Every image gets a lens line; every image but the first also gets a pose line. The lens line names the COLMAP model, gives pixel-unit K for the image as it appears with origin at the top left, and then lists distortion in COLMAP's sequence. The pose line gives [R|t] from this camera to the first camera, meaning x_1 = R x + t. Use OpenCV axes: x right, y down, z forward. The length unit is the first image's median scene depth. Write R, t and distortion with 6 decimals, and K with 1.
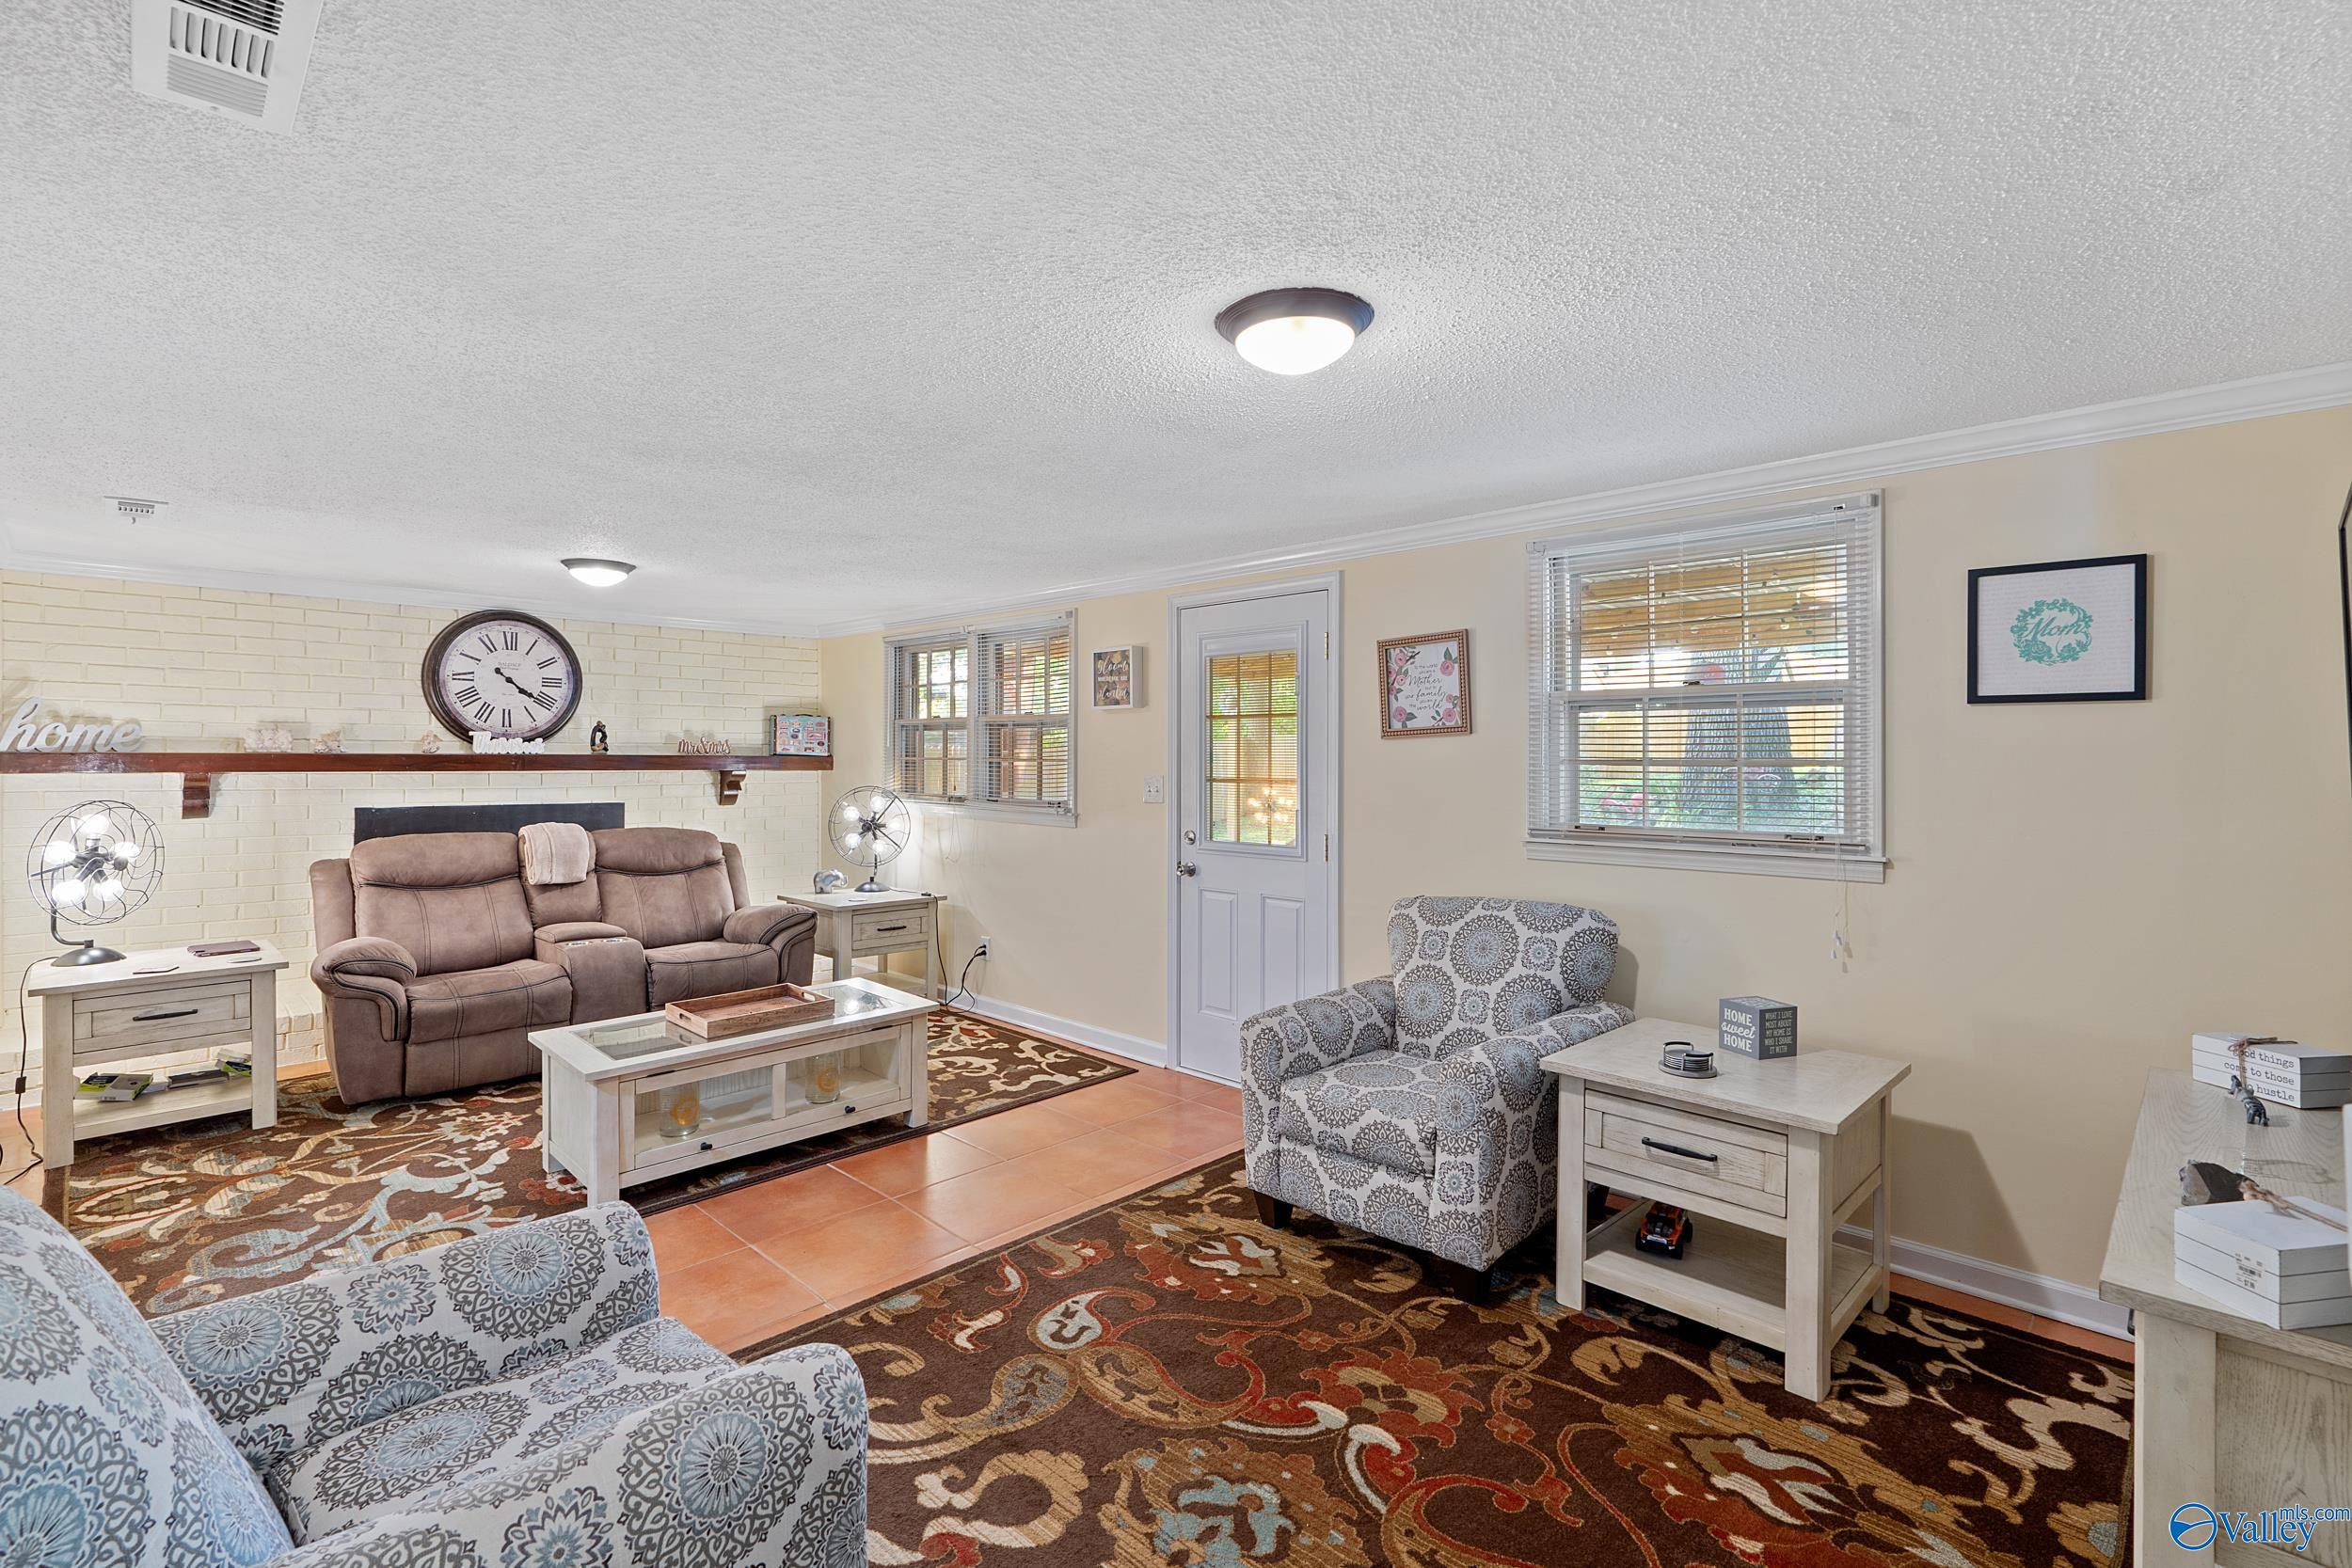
lens RADIAL K [[1083.6, 0, 1184.1], [0, 1083.6, 750.7], [0, 0, 1]] dist [0.001240, 0.000853]
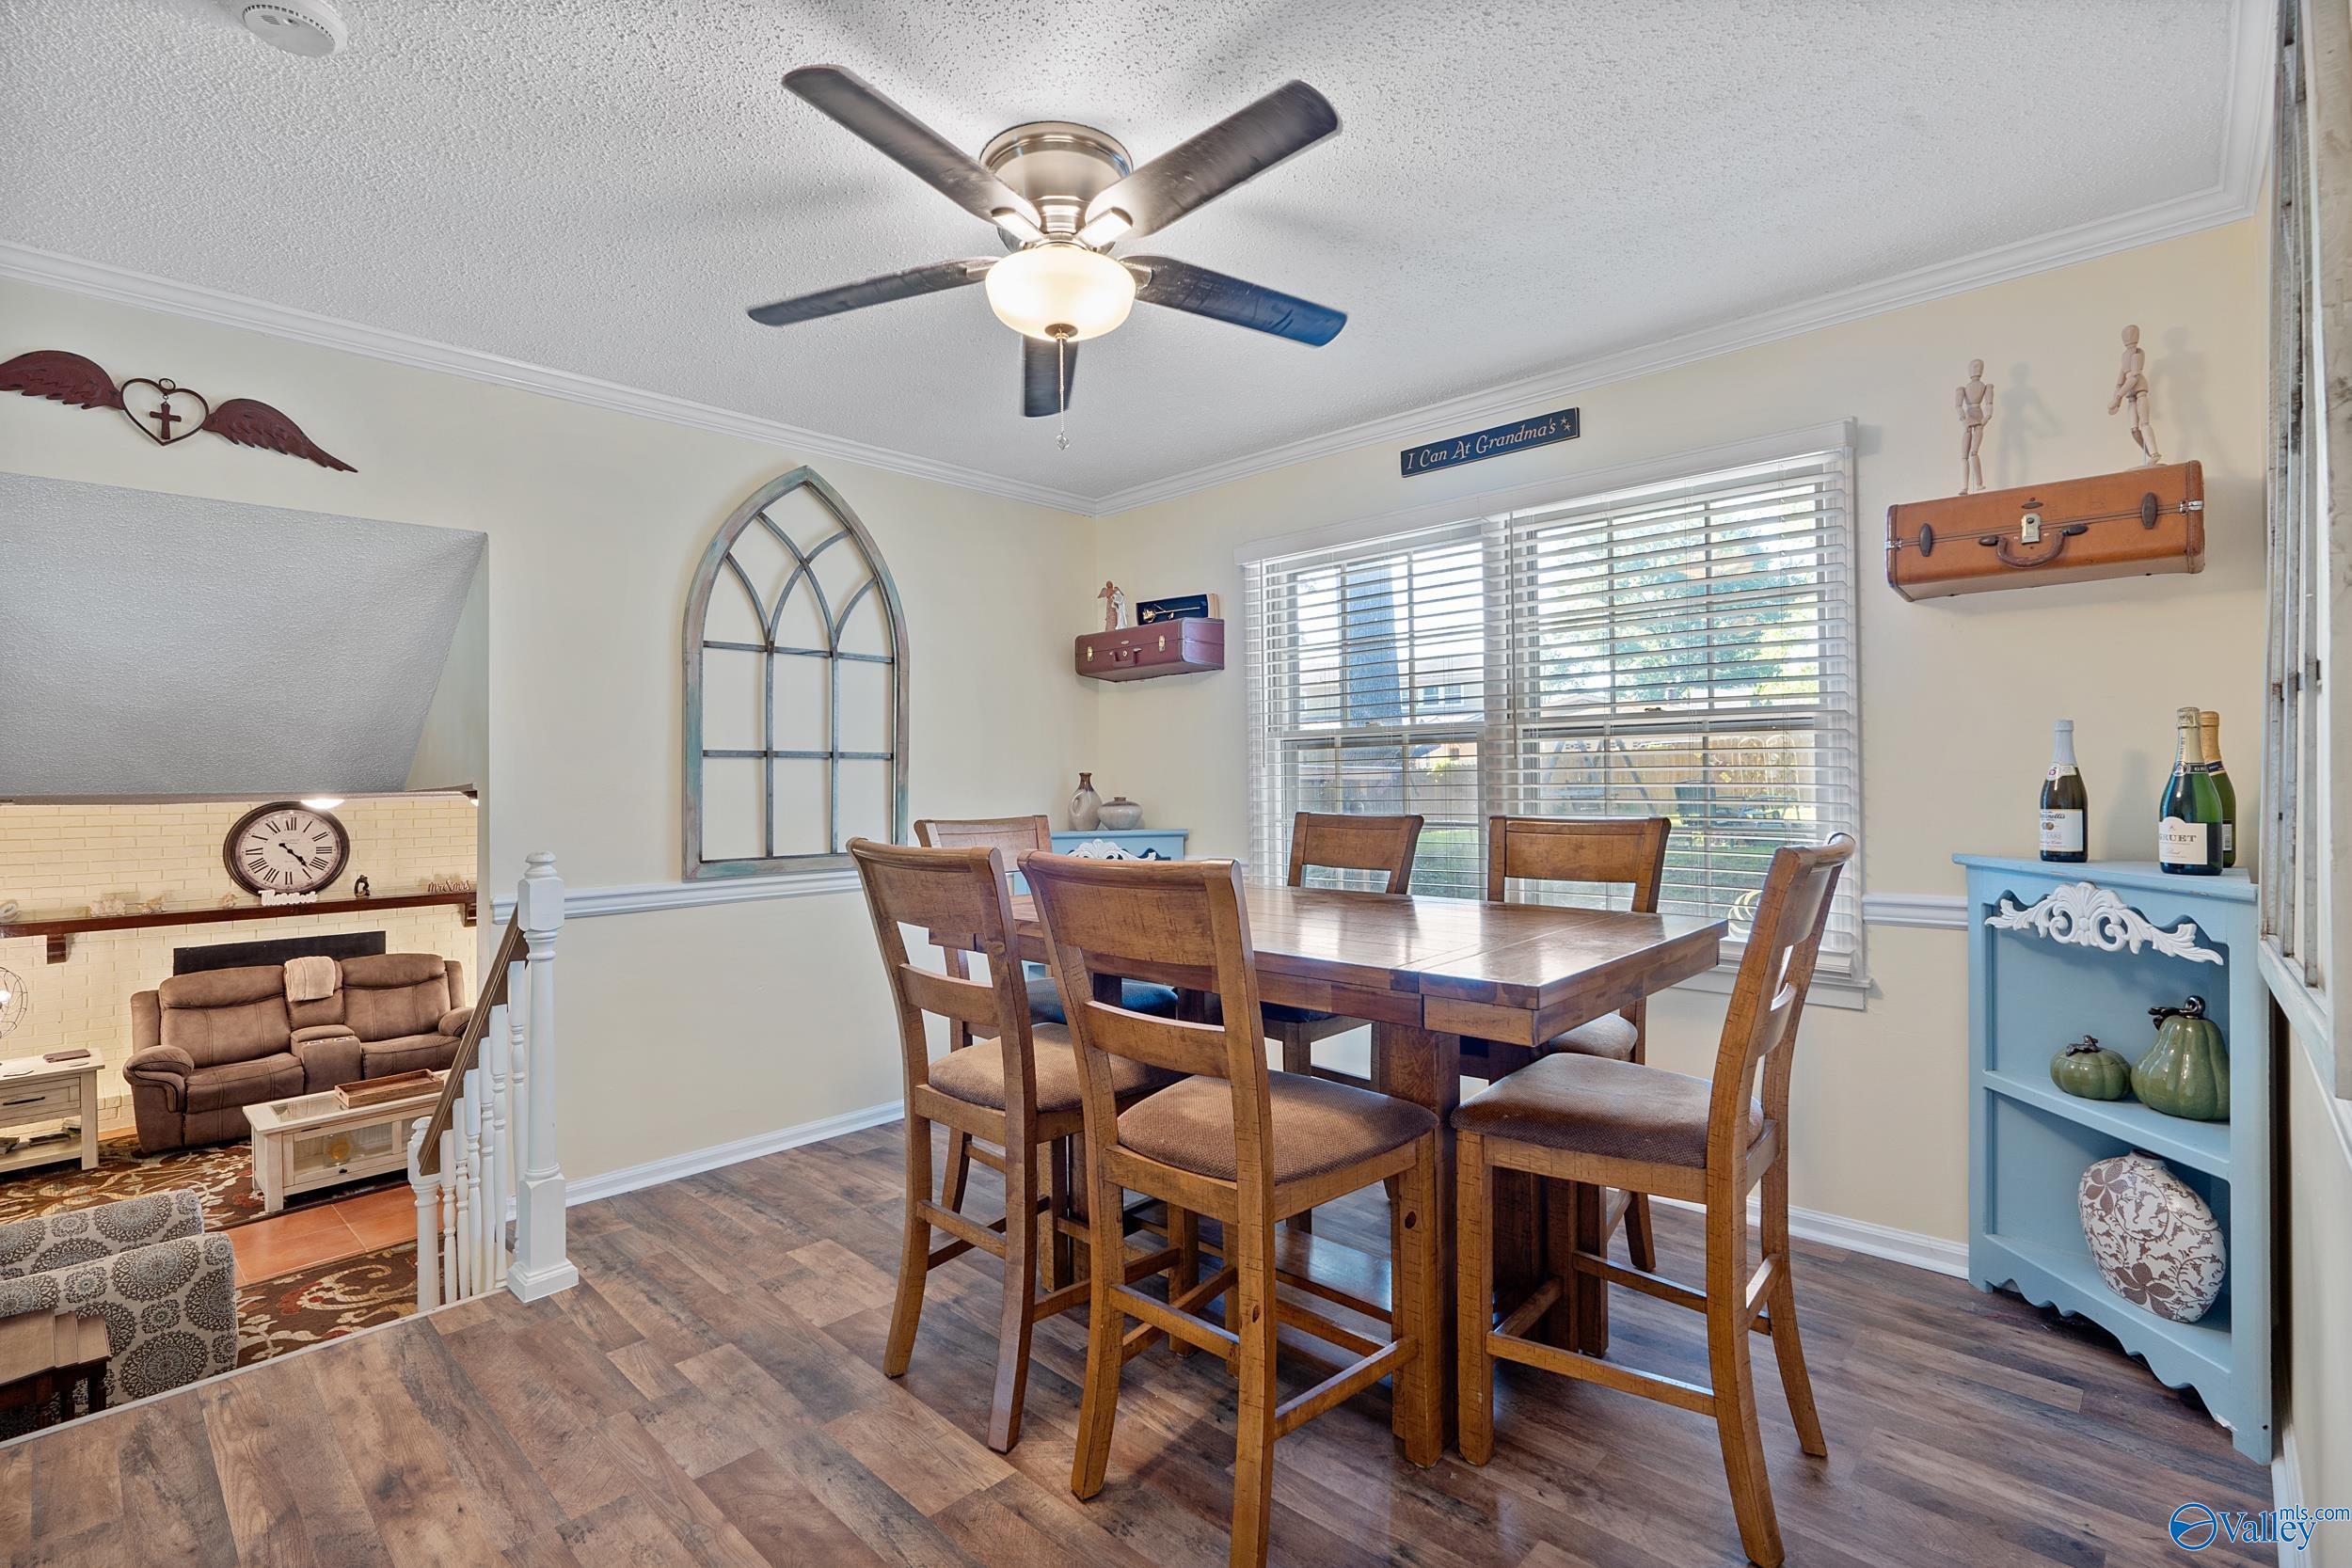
lens RADIAL K [[1083.6, 0, 1179.1], [0, 1083.6, 769.4], [0, 0, 1]] dist [0.001240, 0.000853]
pose [[0.999542, -0.019076, 0.023479, 0.725341], [0.019273, 0.999781, -0.008192, -0.196285], [-0.023318, 0.008641, 0.999691, -0.640259]]
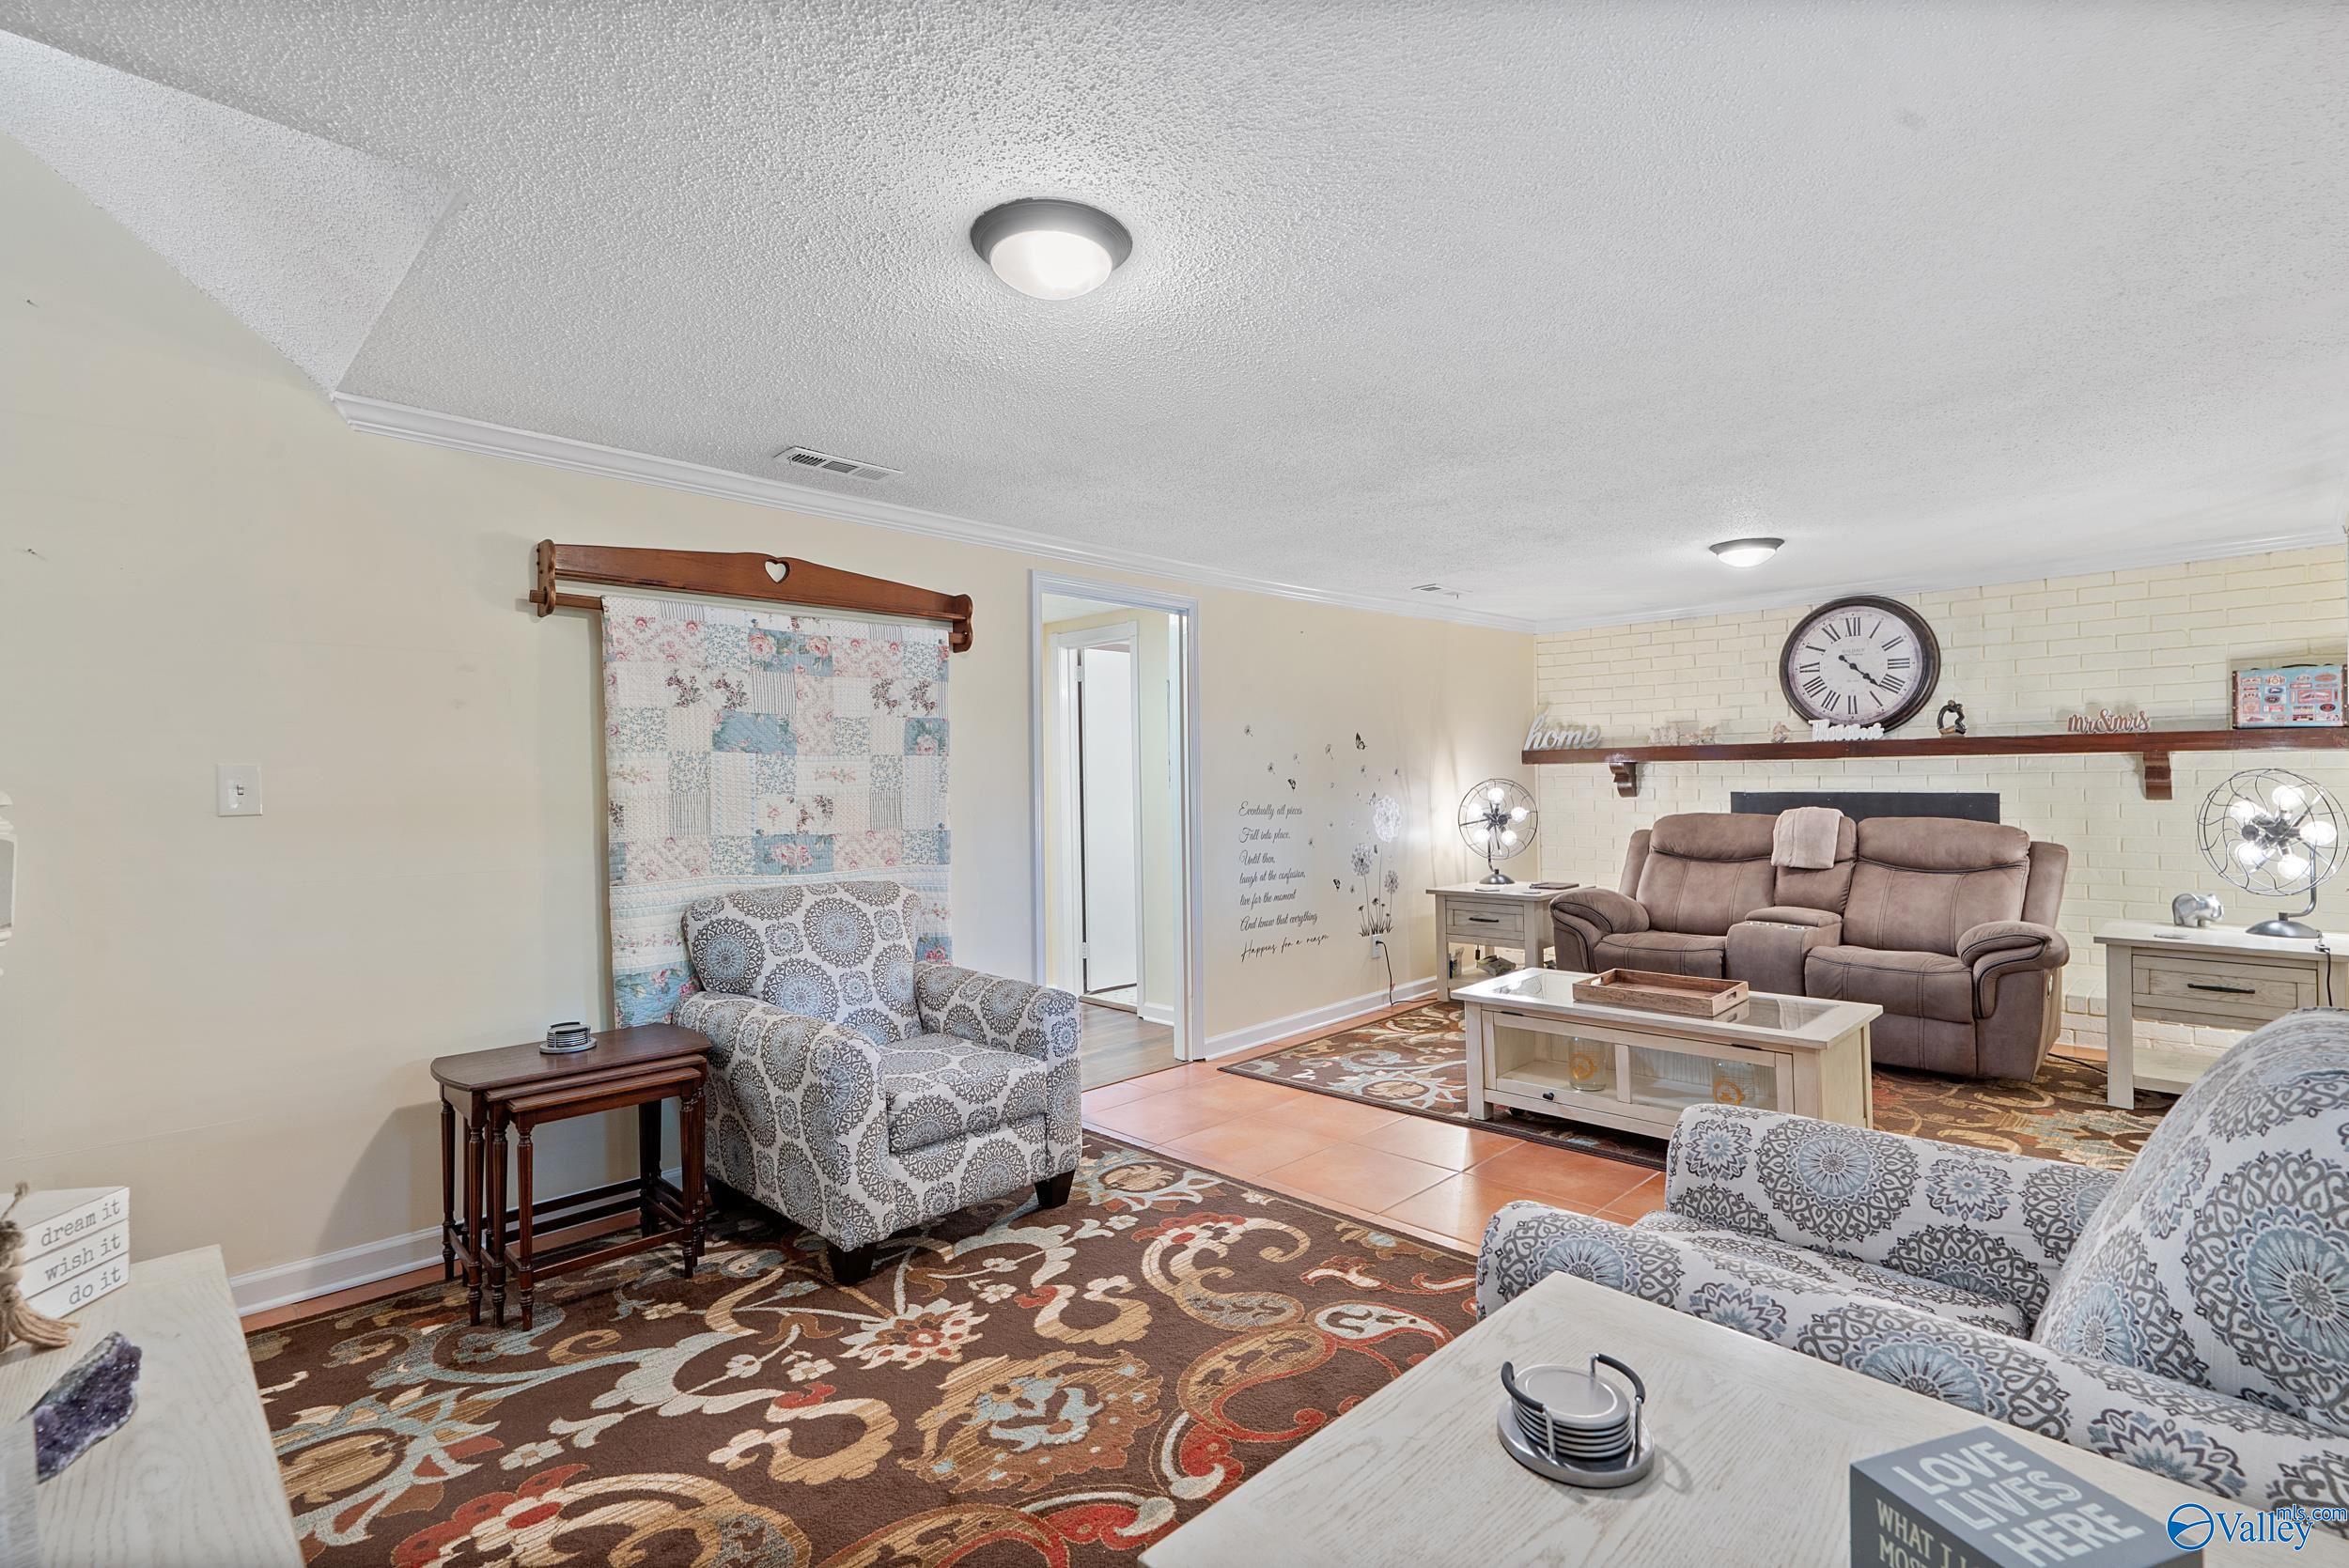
lens RADIAL K [[1082.2, 0, 1176.1], [0, 1082.2, 764.7], [0, 0, 1]] dist [0.001240, 0.000853]
pose [[-0.017341, -0.019239, -0.999665, 0.534058], [0.017931, 0.999648, -0.019550, 0.047028], [0.999689, -0.018264, -0.016990, 0.559852]]
